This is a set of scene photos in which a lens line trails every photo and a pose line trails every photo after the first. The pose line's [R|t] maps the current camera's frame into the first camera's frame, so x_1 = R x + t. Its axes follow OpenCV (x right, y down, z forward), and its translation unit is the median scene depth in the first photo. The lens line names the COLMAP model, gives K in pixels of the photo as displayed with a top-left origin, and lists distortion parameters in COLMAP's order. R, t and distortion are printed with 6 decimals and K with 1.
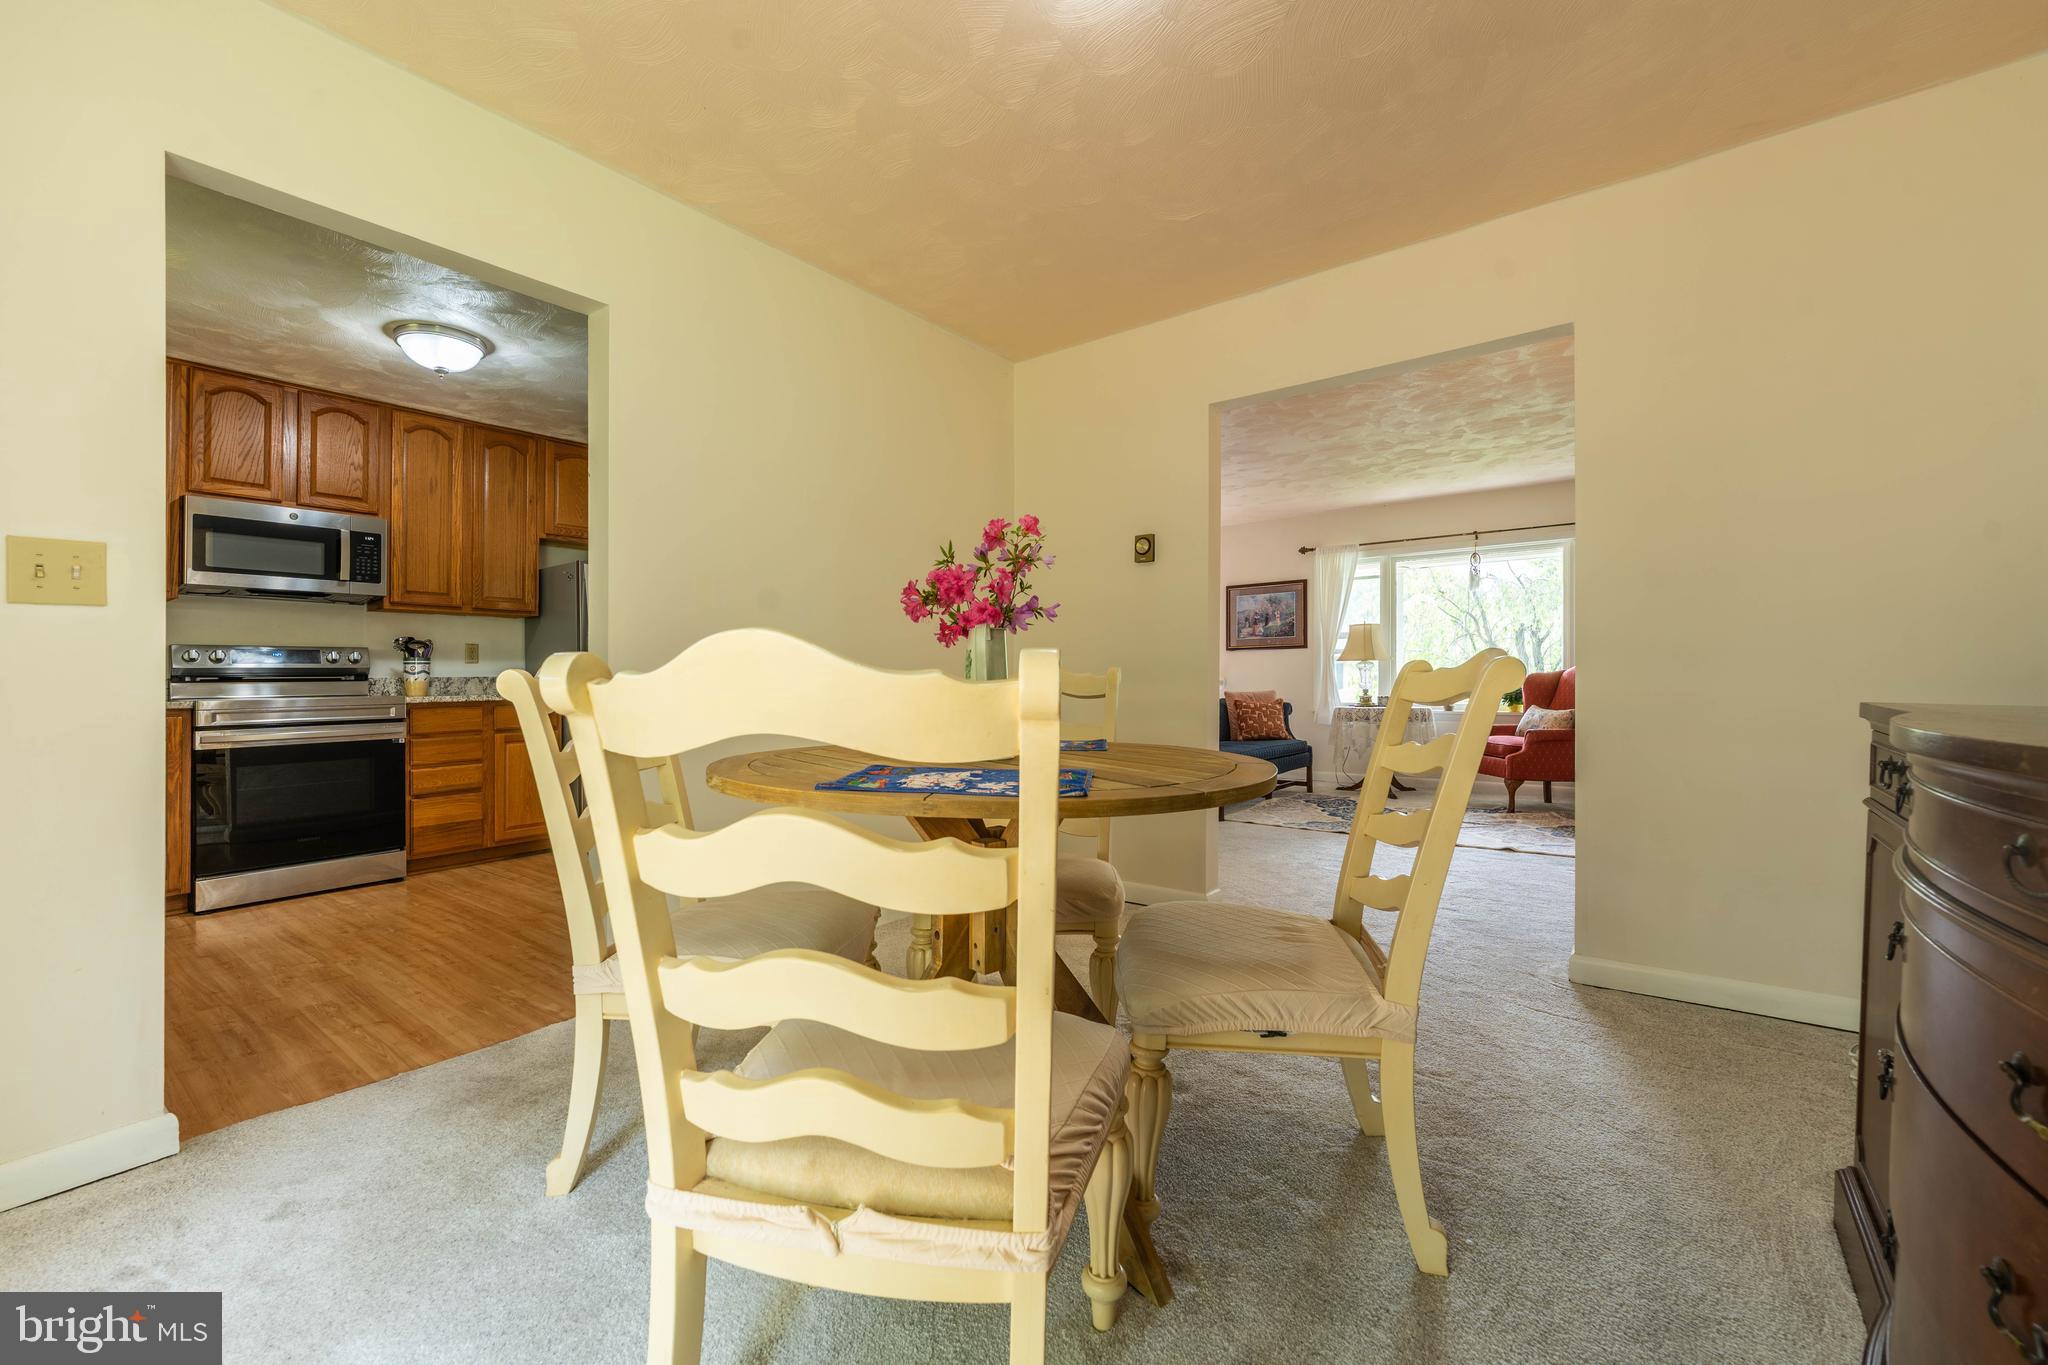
lens RADIAL K [[852.1, 0, 1020.3], [0, 852.1, 675.2], [0, 0, 1]] dist [-0.000475, -0.000070]
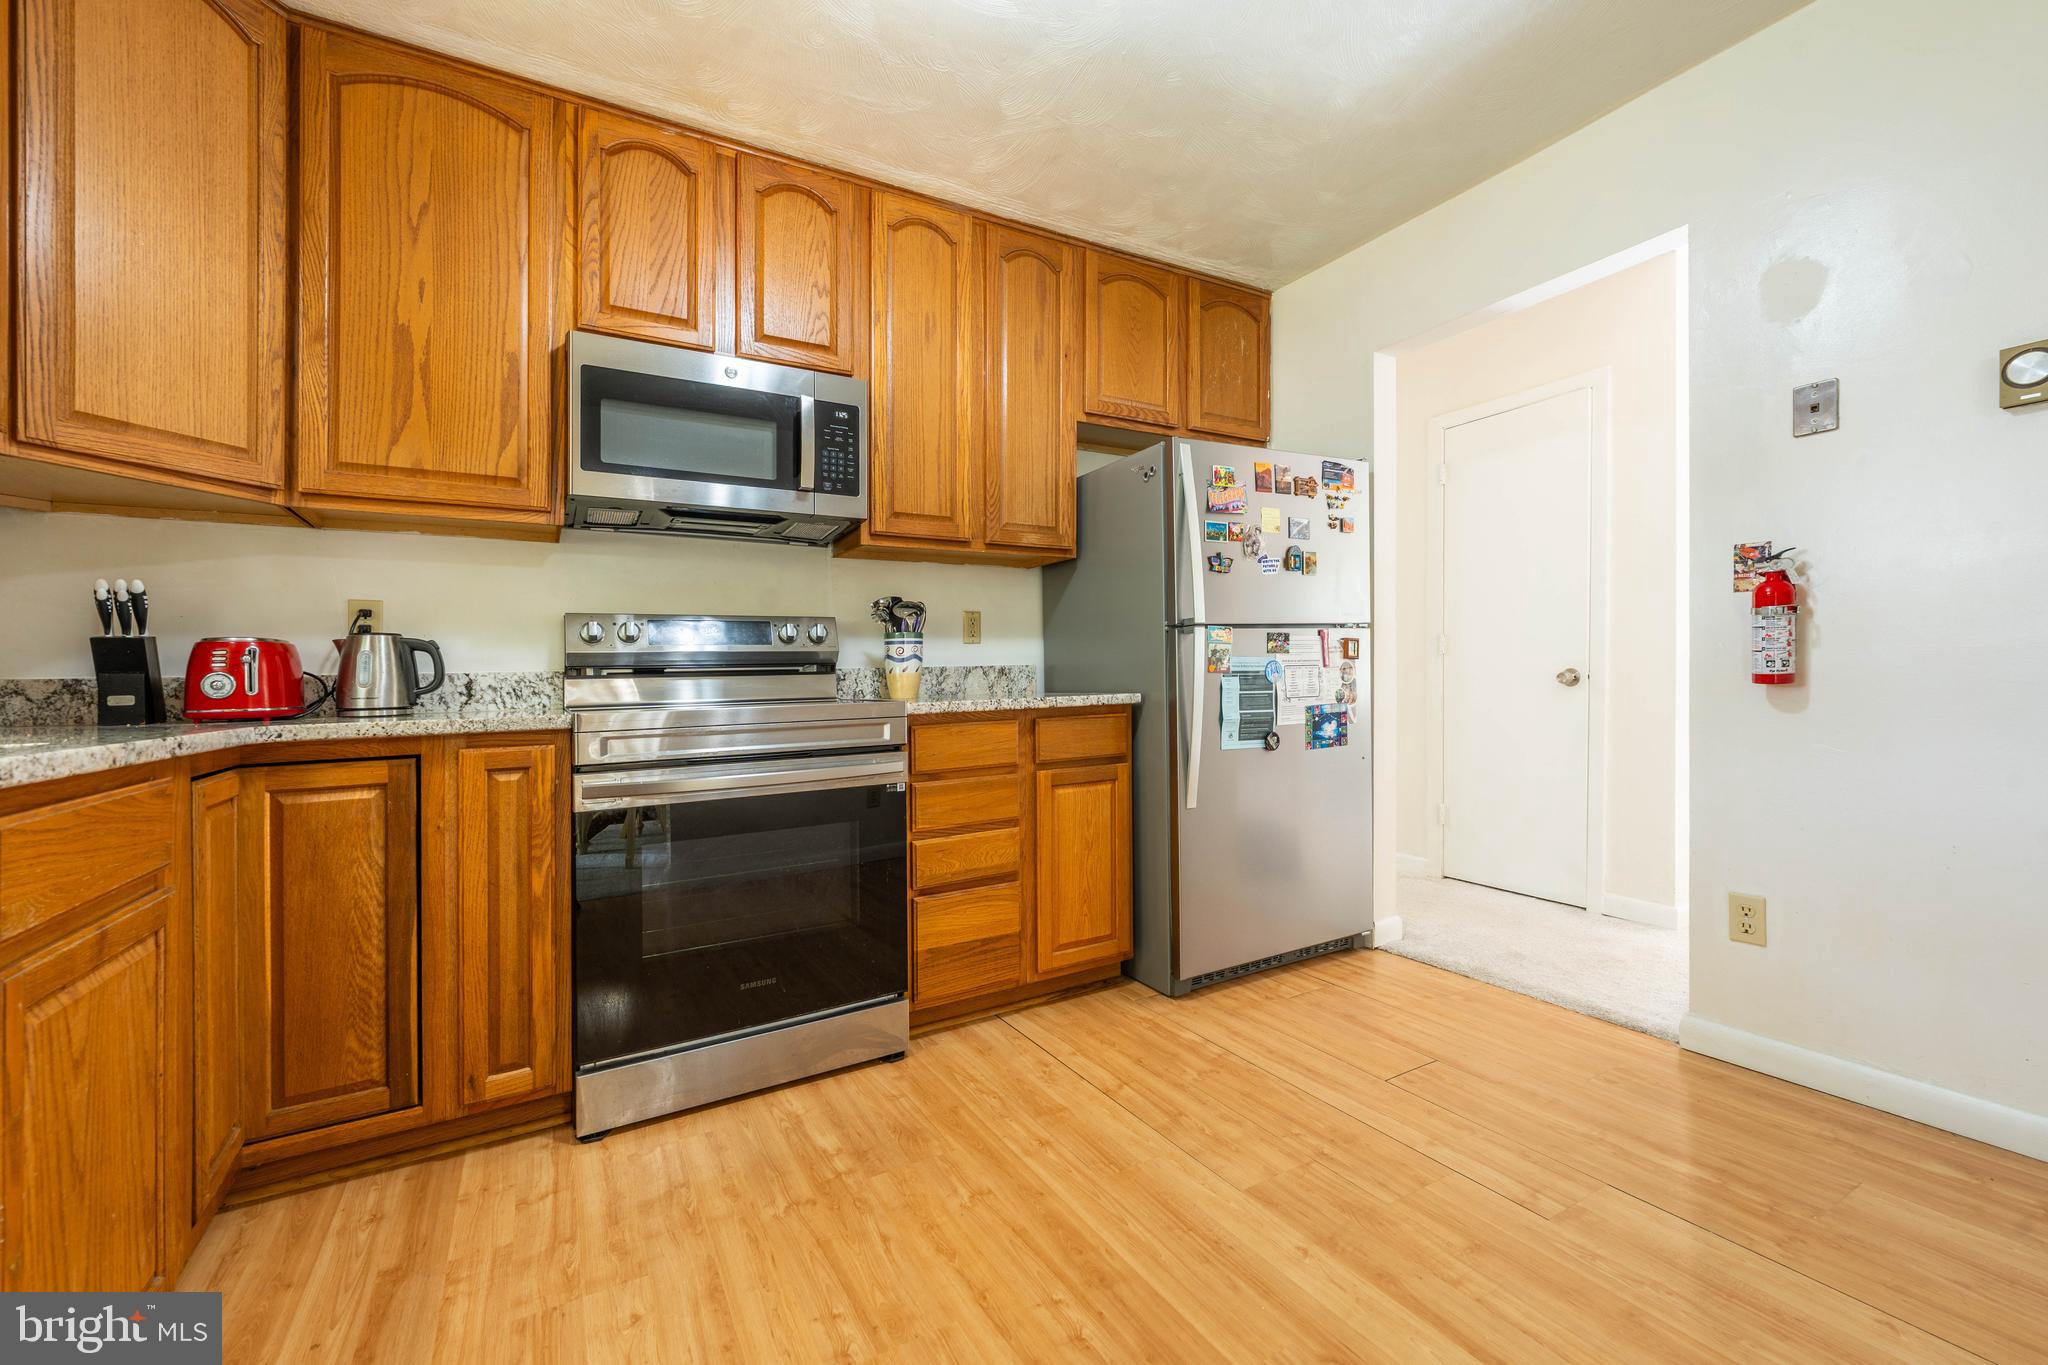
lens RADIAL K [[834.1, 0, 1014.4], [0, 834.1, 647.0], [0, 0, 1]] dist [-0.001167, -0.000245]
pose [[0.924248, -0.026246, -0.380888, -0.447946], [0.015880, 0.999414, -0.030334, 0.007803], [0.381461, 0.021988, 0.924123, 0.533390]]
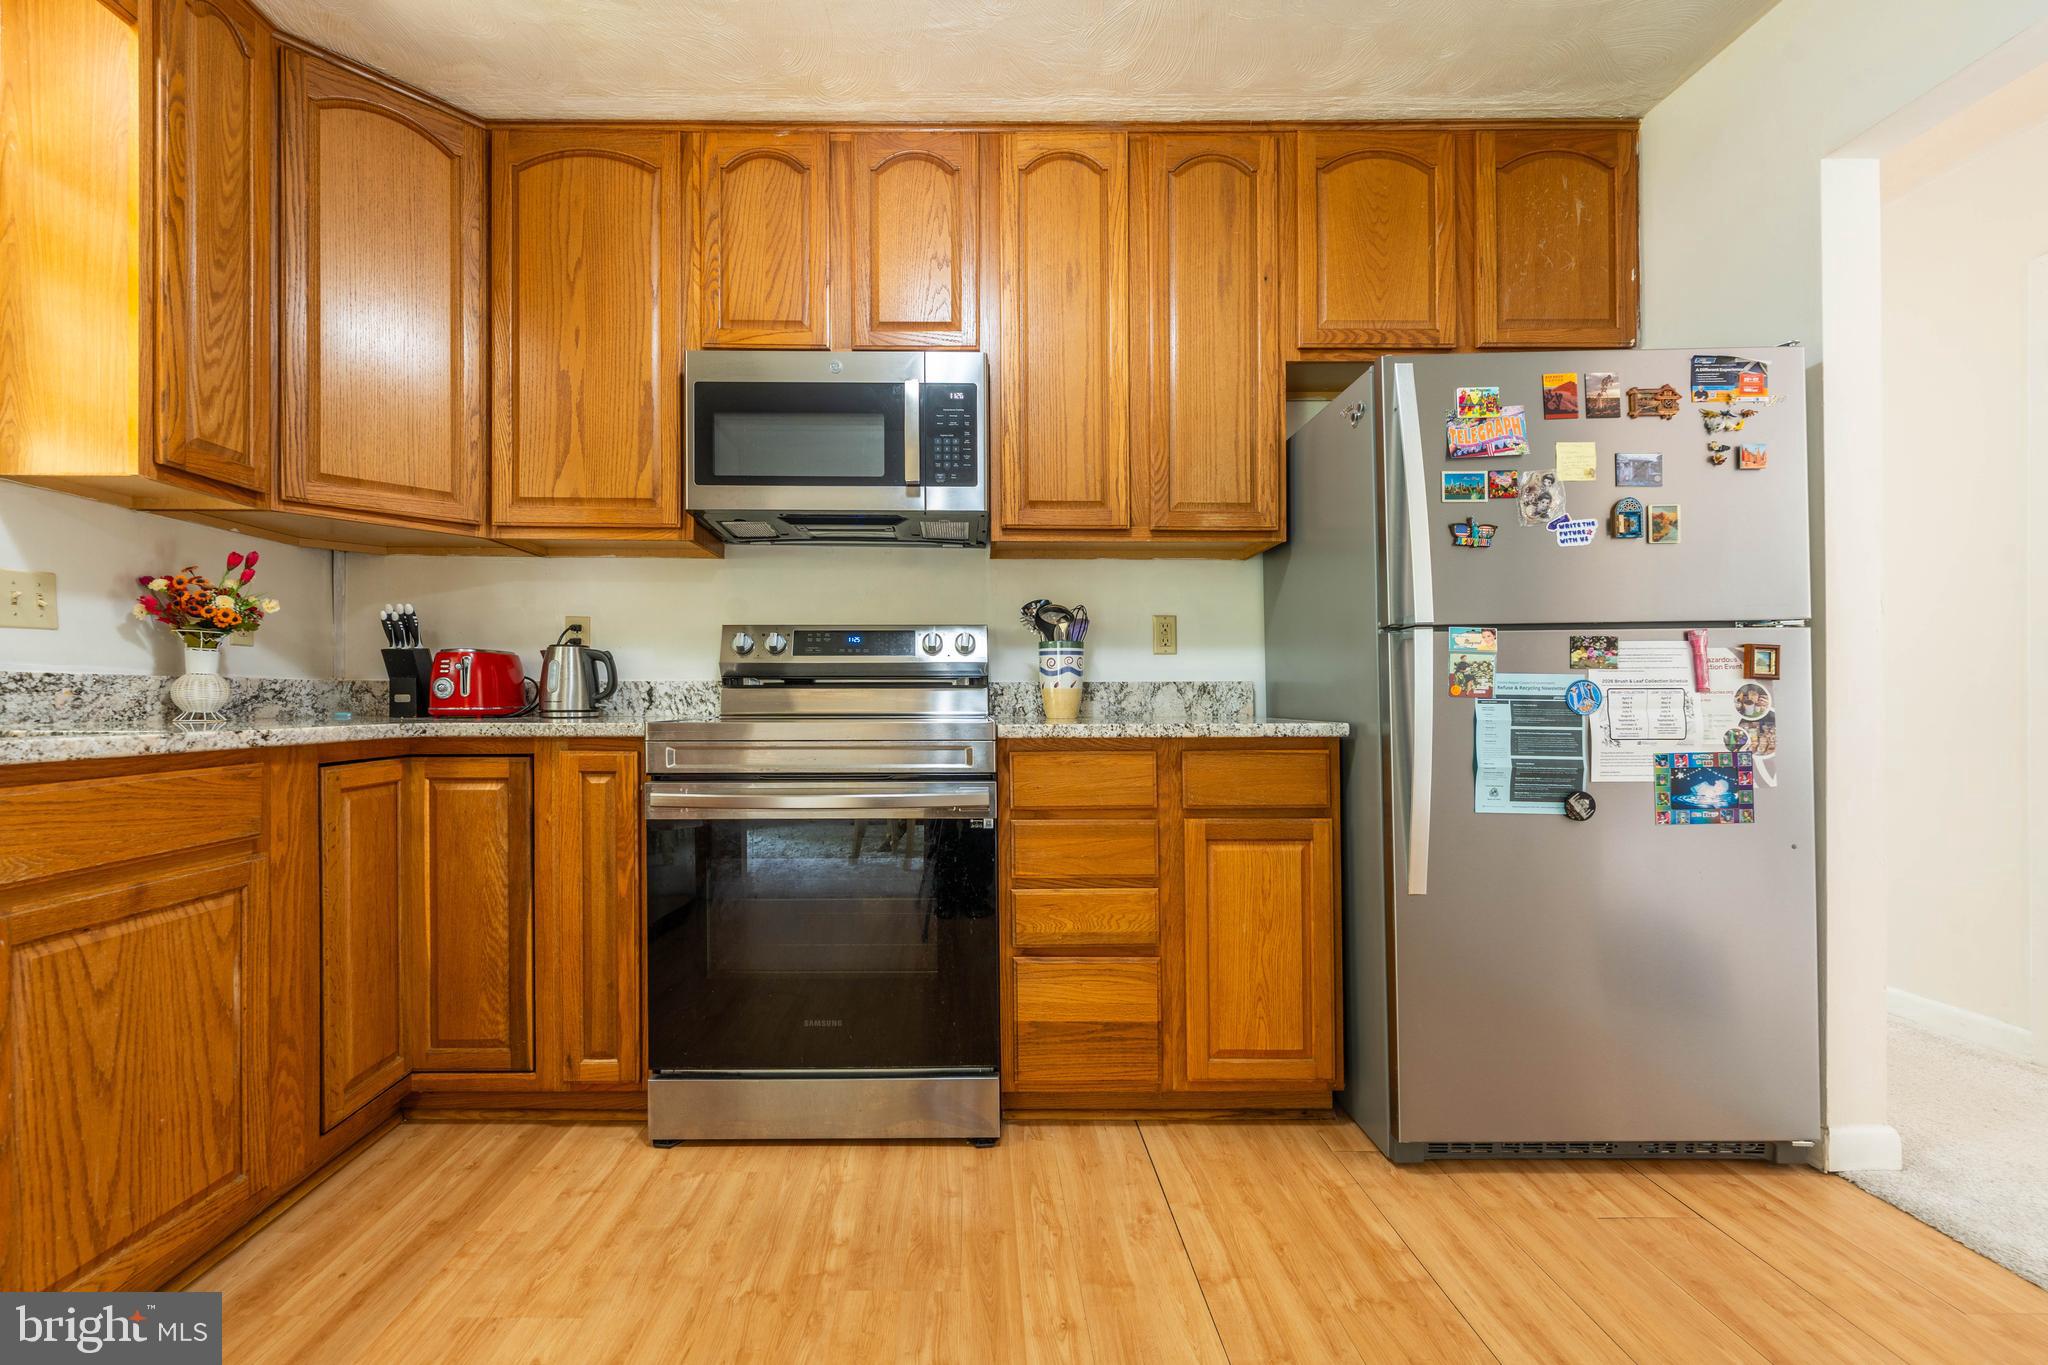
lens RADIAL K [[848.5, 0, 966.7], [0, 848.5, 655.8], [0, 0, 1]] dist [-0.000678, -0.000601]
pose [[0.614025, -0.028026, -0.788789, -0.371556], [-0.003661, 0.999257, -0.038354, 0.007197], [0.789278, 0.026438, 0.613466, 0.692303]]
